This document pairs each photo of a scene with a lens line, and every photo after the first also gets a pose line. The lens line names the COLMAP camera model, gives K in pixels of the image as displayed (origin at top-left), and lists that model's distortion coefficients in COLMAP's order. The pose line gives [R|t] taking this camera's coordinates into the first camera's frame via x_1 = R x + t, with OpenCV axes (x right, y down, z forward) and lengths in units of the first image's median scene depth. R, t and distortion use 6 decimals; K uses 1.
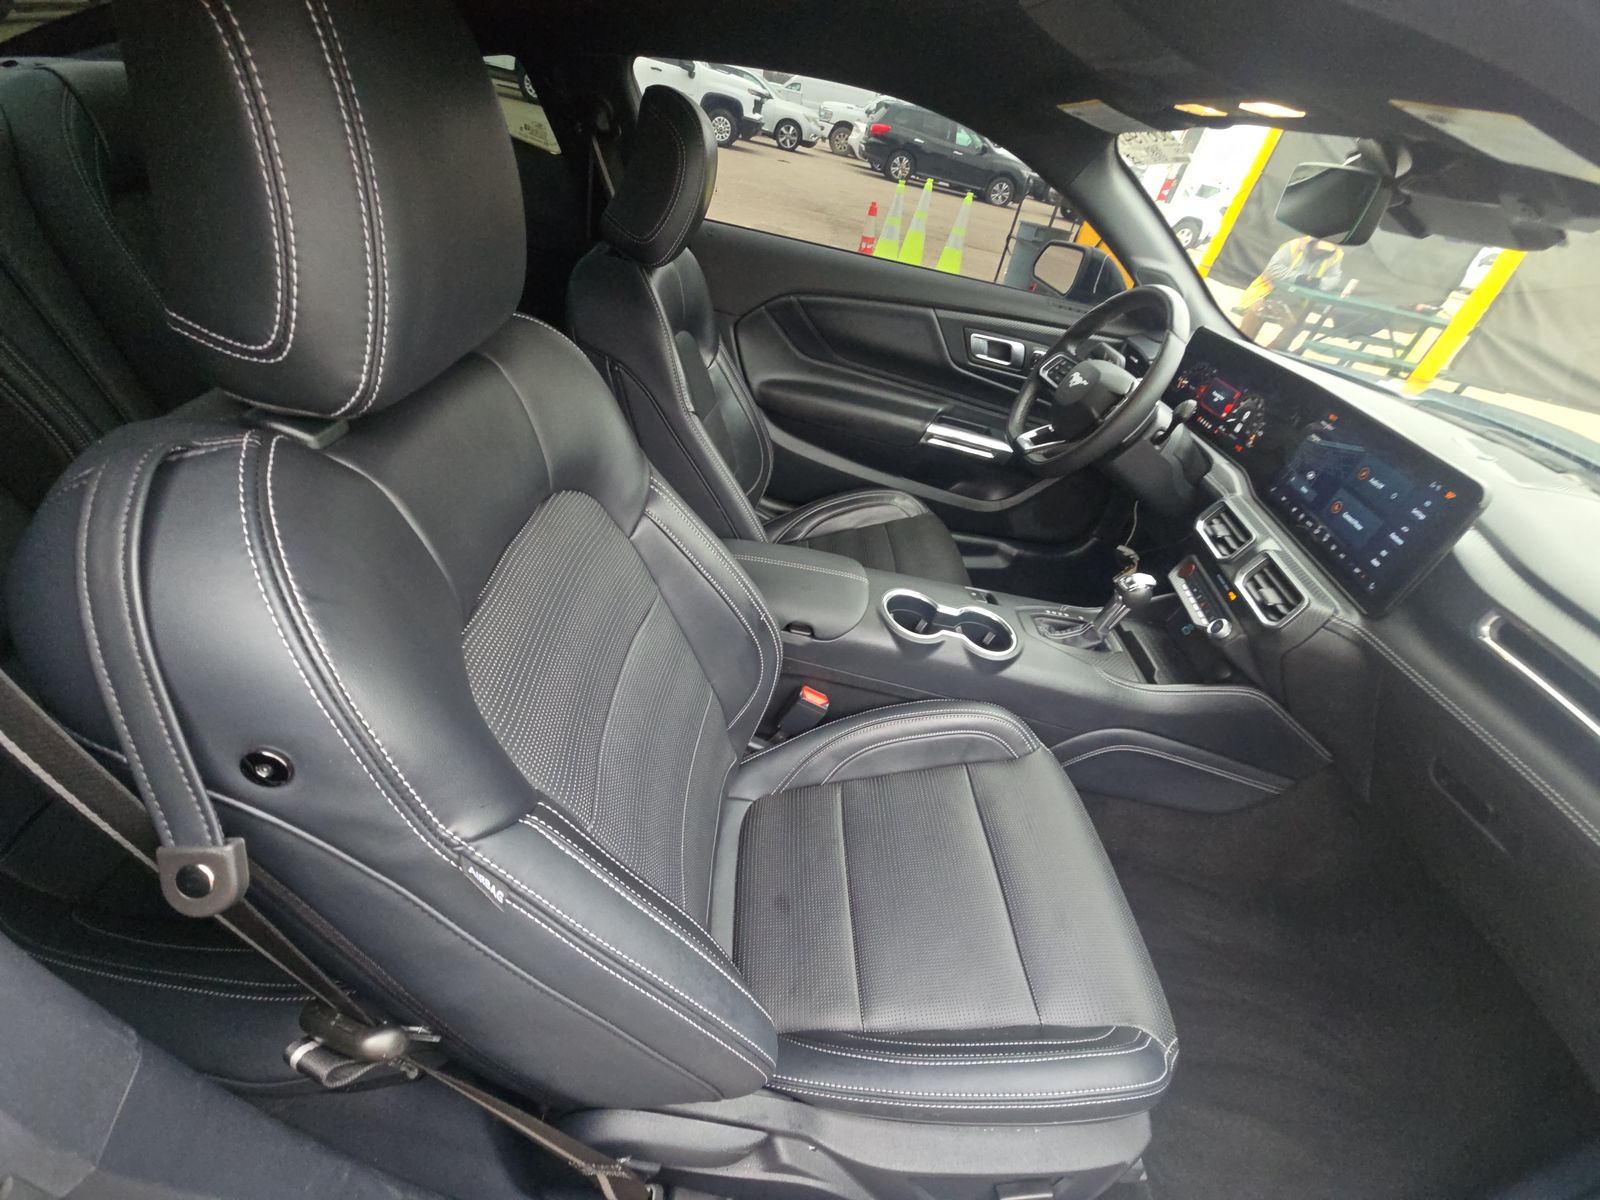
lens RADIAL K [[640.3, 0, 800.6], [0, 640.3, 599.3], [0, 0, 1]] dist [-0.011705, -0.002355]
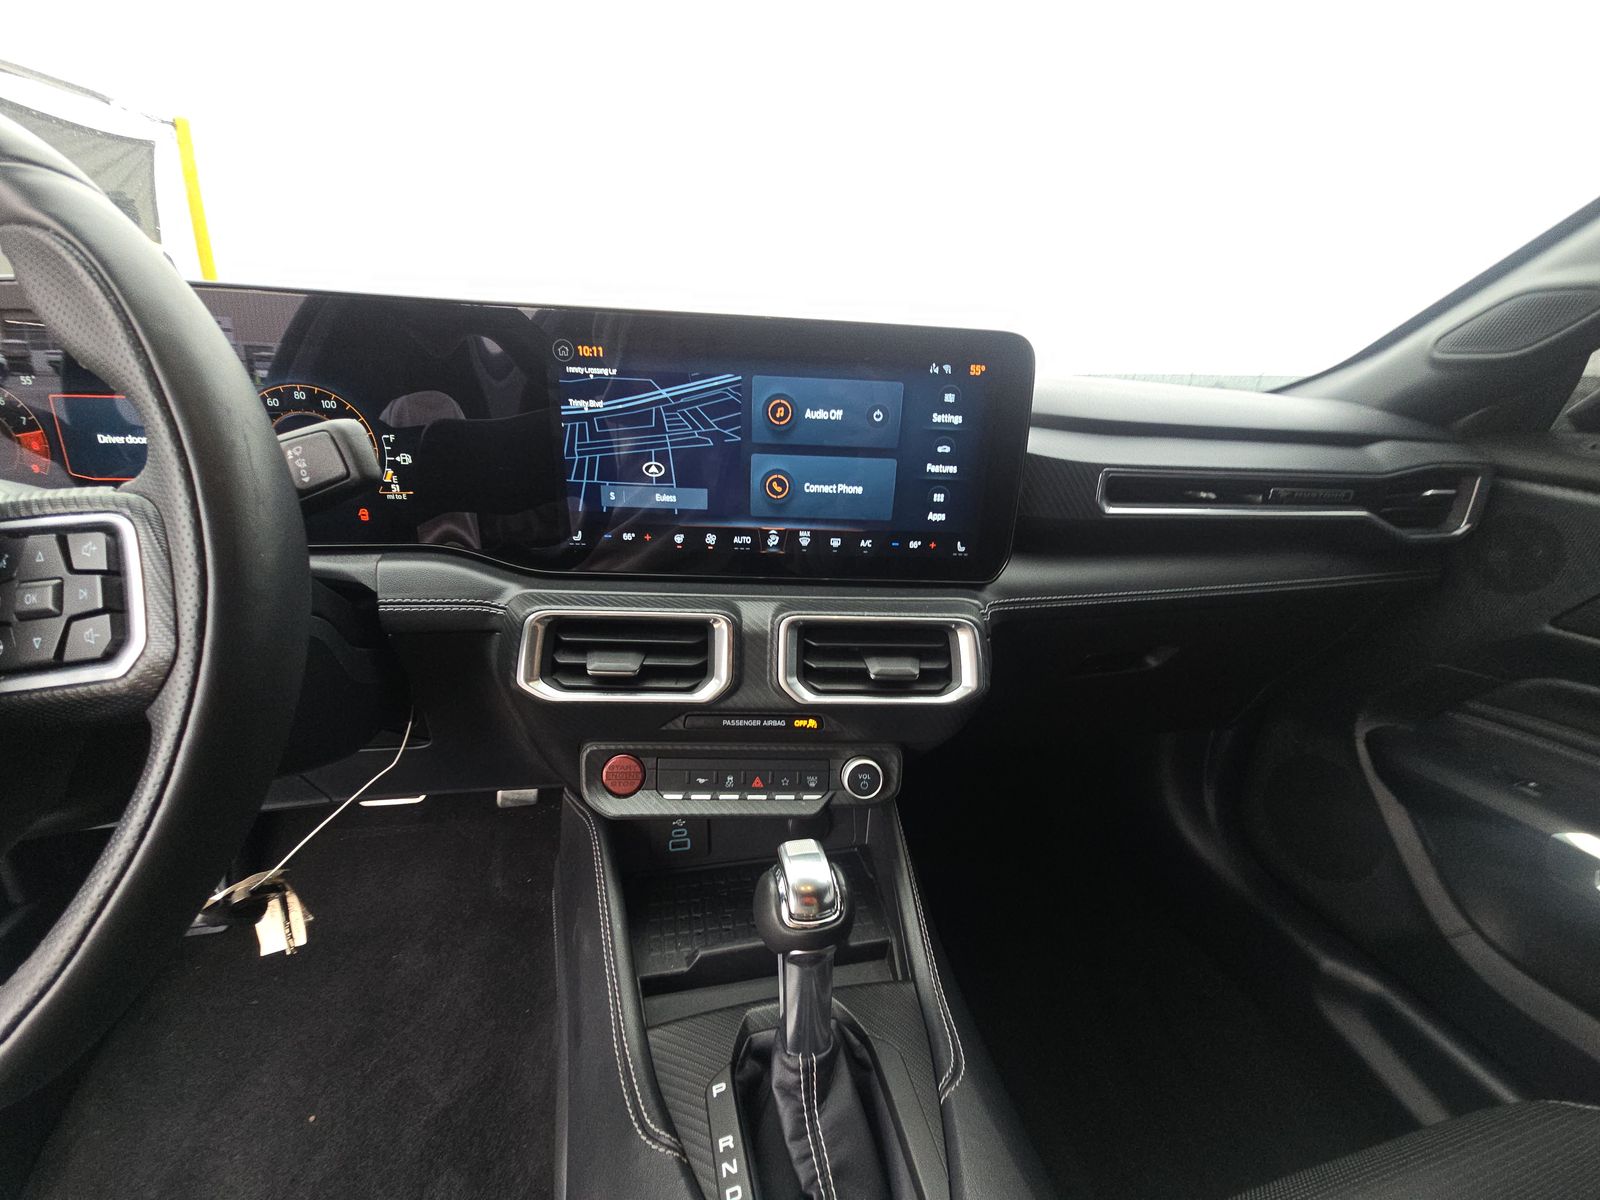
lens RADIAL K [[640.3, 0, 806.7], [0, 640.3, 602.0], [0, 0, 1]] dist [-0.011705, -0.002355]
pose [[-0.203839, -0.508224, 0.836755, 0.360756], [0.514117, 0.671793, 0.533272, -0.365581], [-0.833147, 0.538891, 0.124349, 1.002814]]
